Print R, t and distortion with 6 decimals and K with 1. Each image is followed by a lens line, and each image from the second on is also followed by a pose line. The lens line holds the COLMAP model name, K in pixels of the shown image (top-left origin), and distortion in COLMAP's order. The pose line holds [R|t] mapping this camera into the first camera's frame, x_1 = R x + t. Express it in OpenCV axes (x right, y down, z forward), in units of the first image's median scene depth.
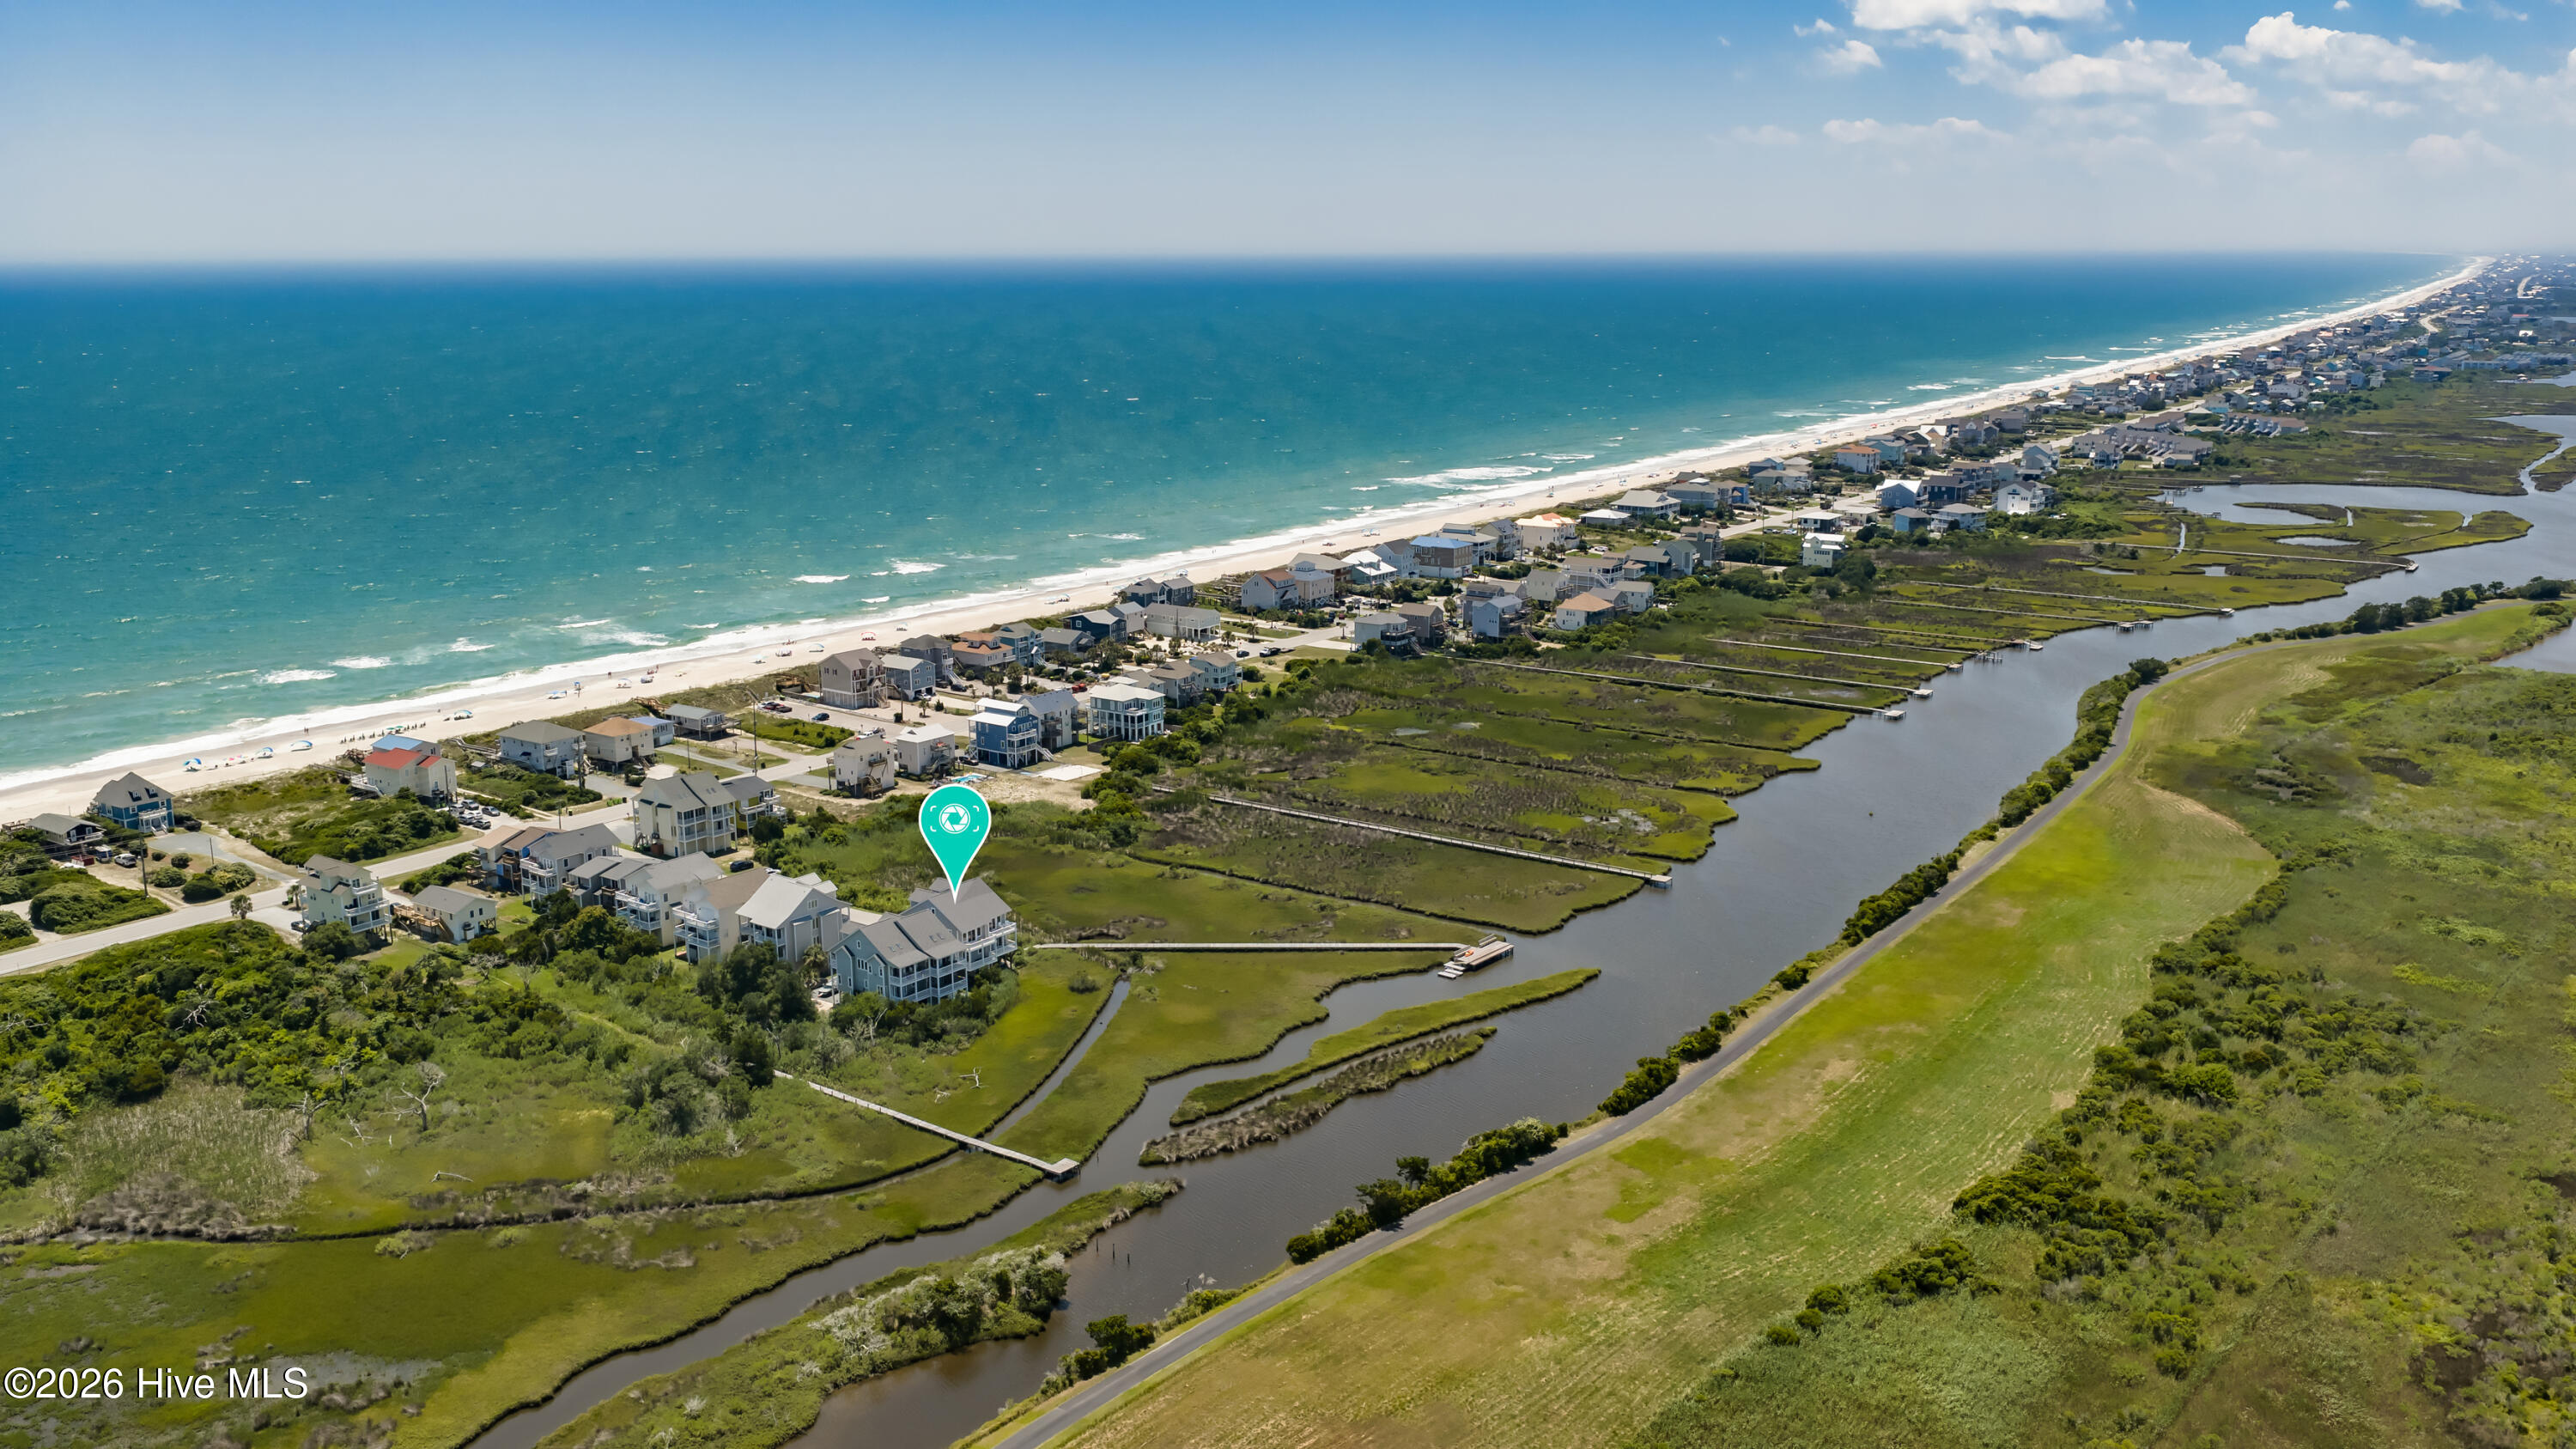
lens RADIAL K [[2137.6, 0, 1292.0], [0, 2137.6, 726.8], [0, 0, 1]] dist [0.027243, -0.055022]
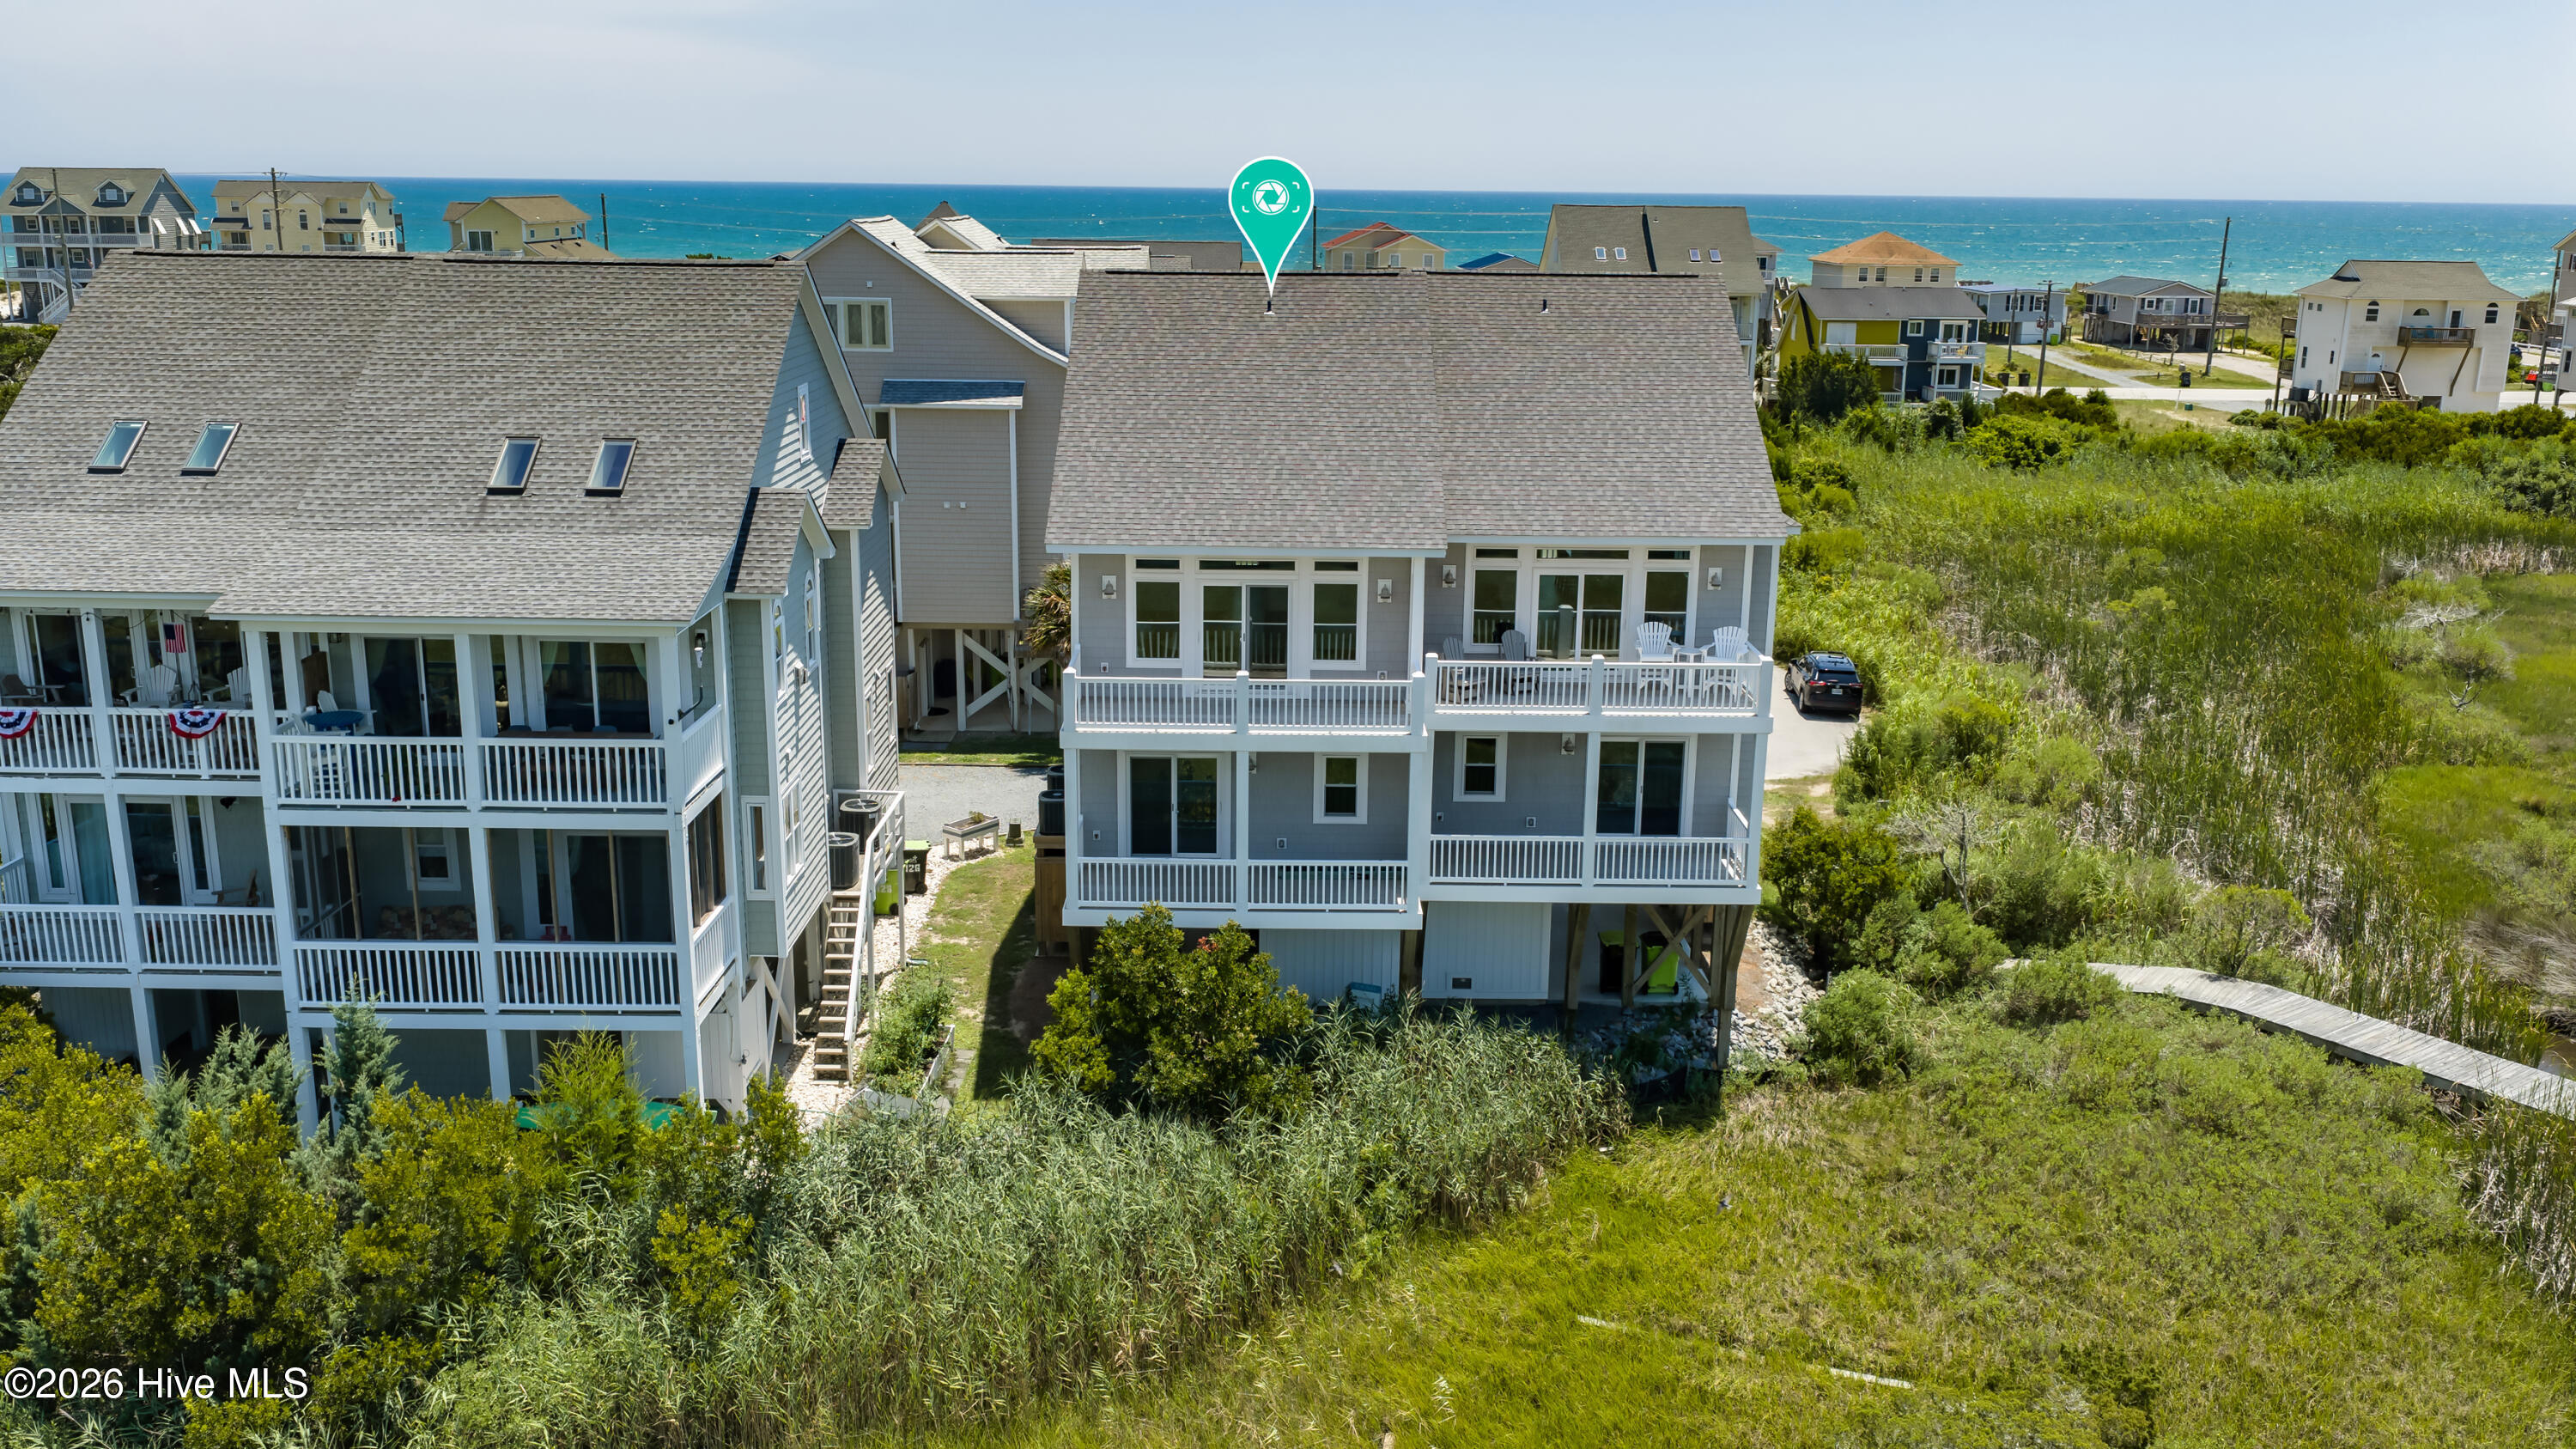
lens RADIAL K [[2137.6, 0, 1291.8], [0, 2137.6, 721.5], [0, 0, 1]] dist [0.027243, -0.055022]
pose [[0.597565, 0.206377, -0.774806, -0.049375], [-0.191814, 0.975045, 0.111777, 0.071585], [0.778539, 0.081824, 0.622239, 0.749316]]
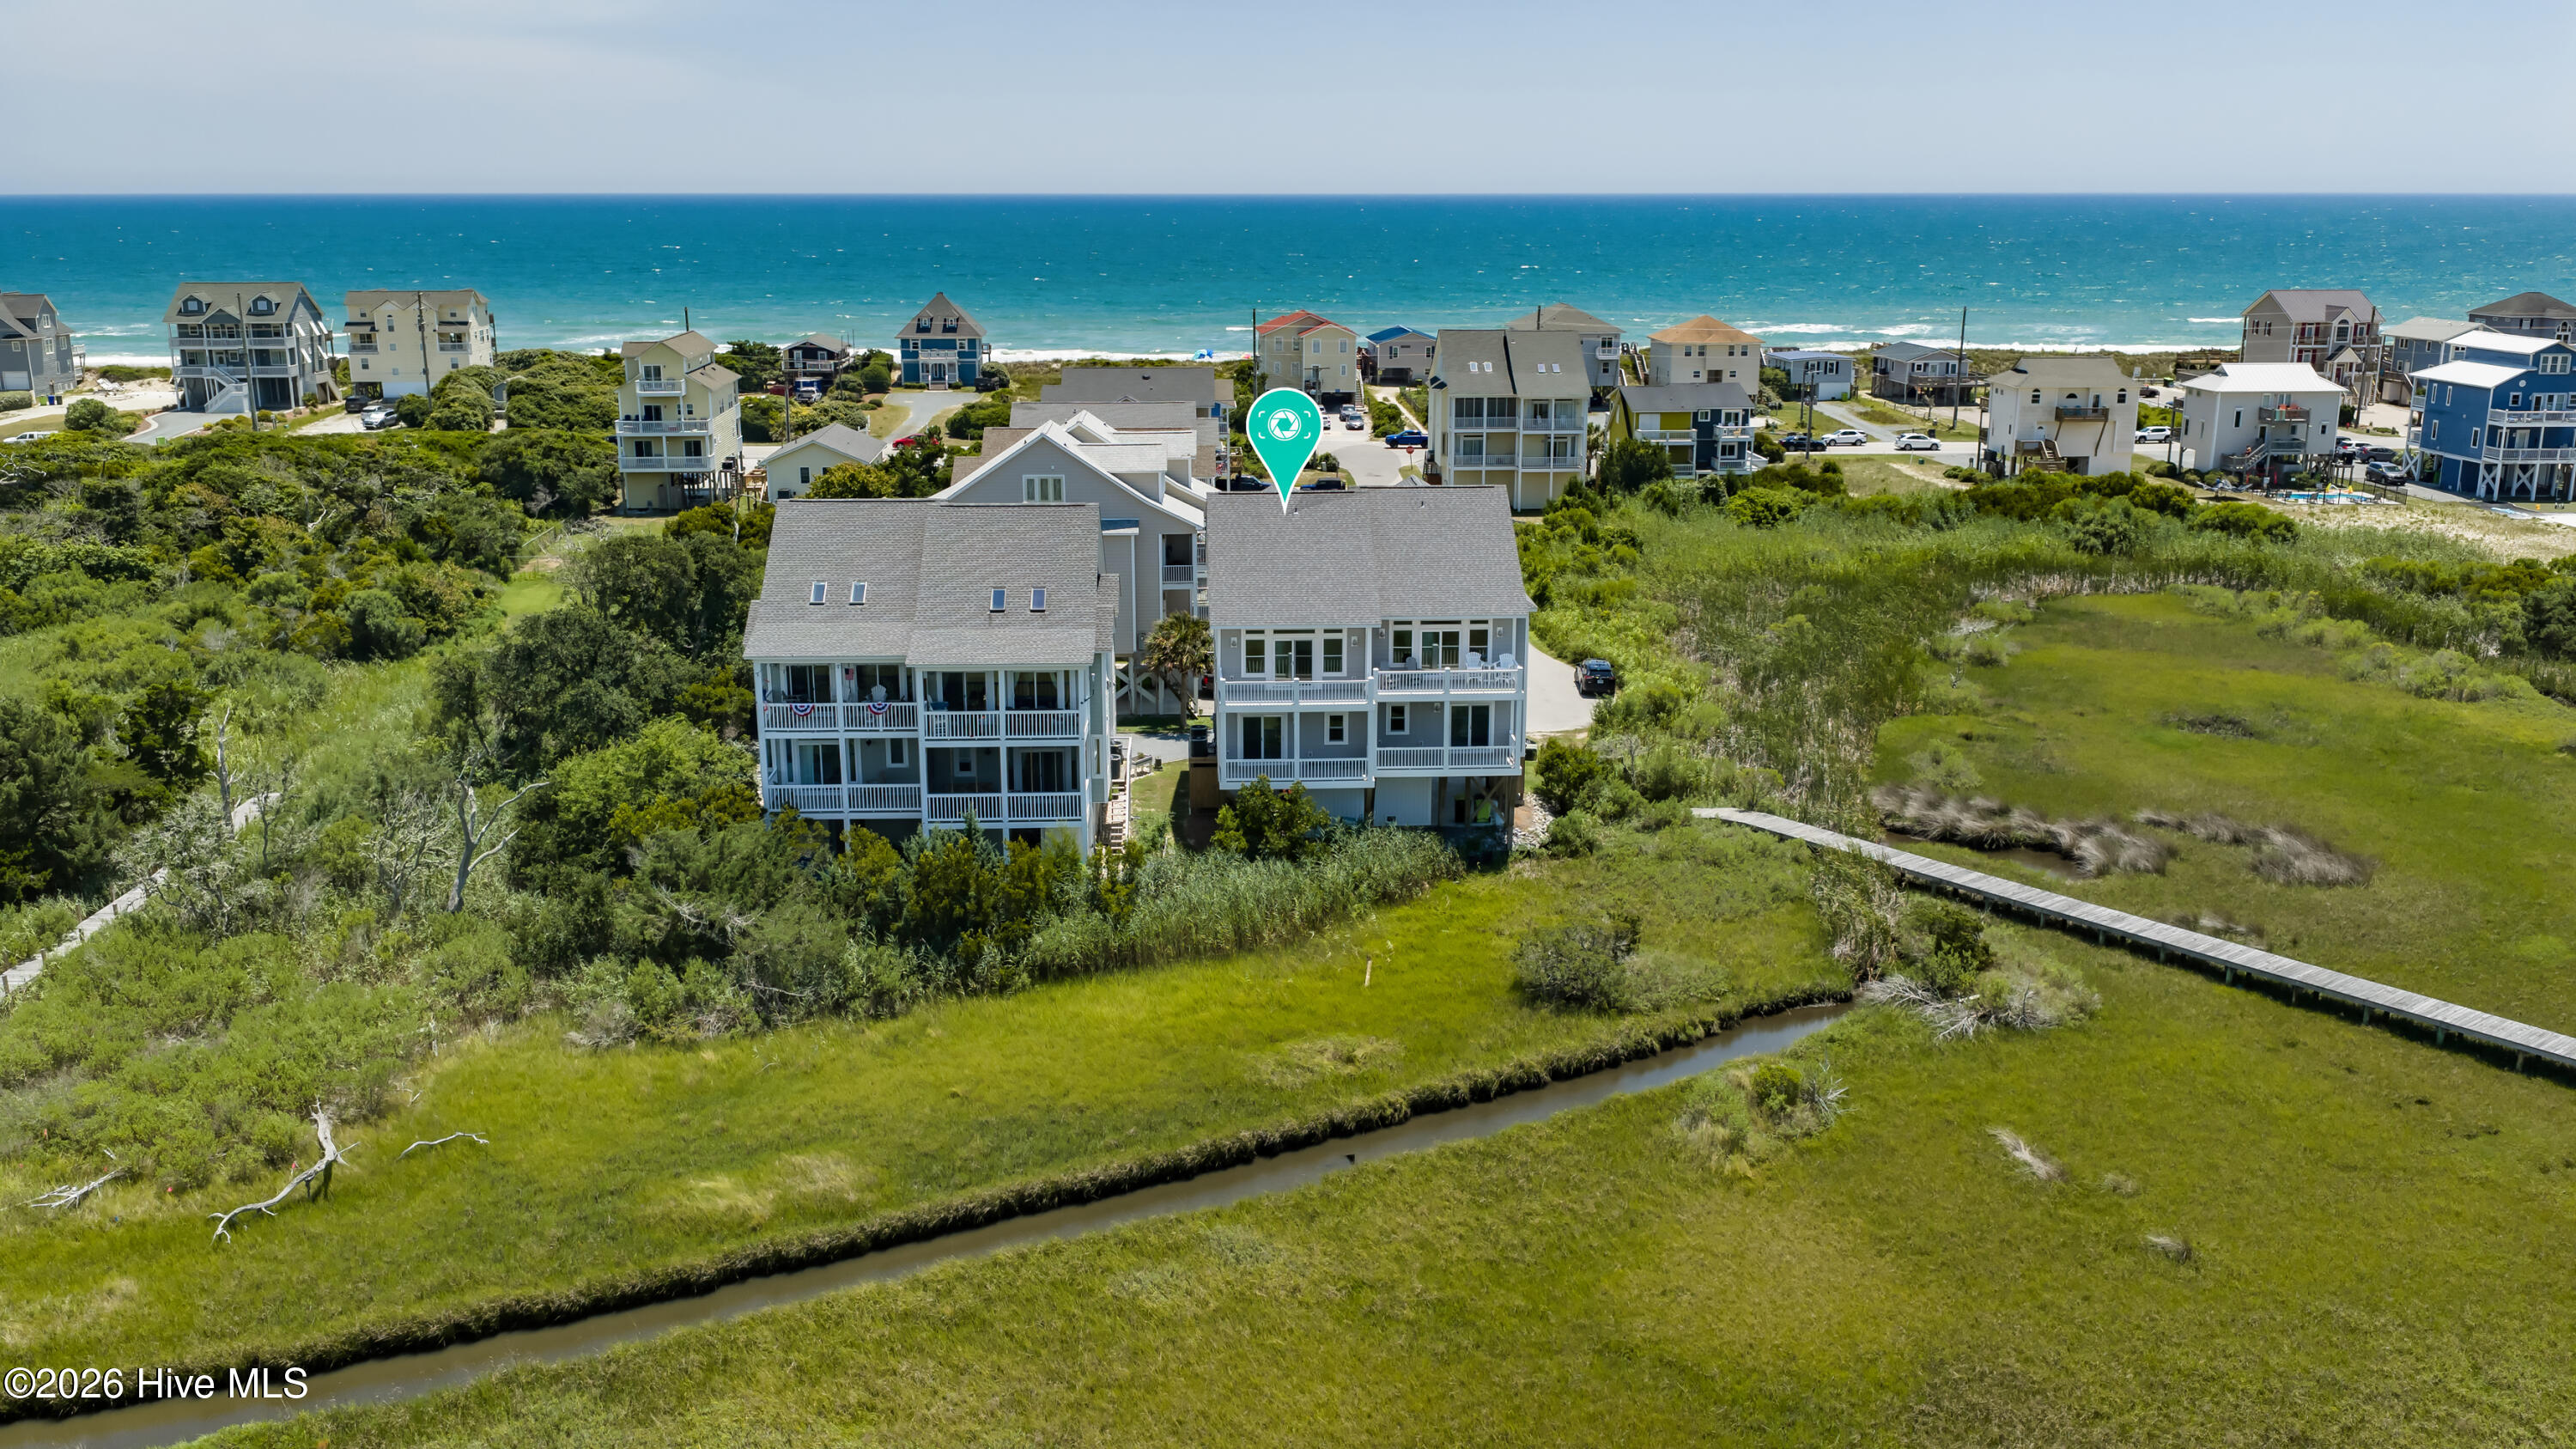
lens RADIAL K [[2137.6, 0, 1288.8], [0, 2137.6, 724.8], [0, 0, 1]] dist [0.027243, -0.055022]
pose [[0.632604, 0.192444, -0.750185, 0.032739], [-0.173732, 0.979212, 0.104694, 0.063085], [0.754738, 0.064101, 0.652887, 0.670566]]
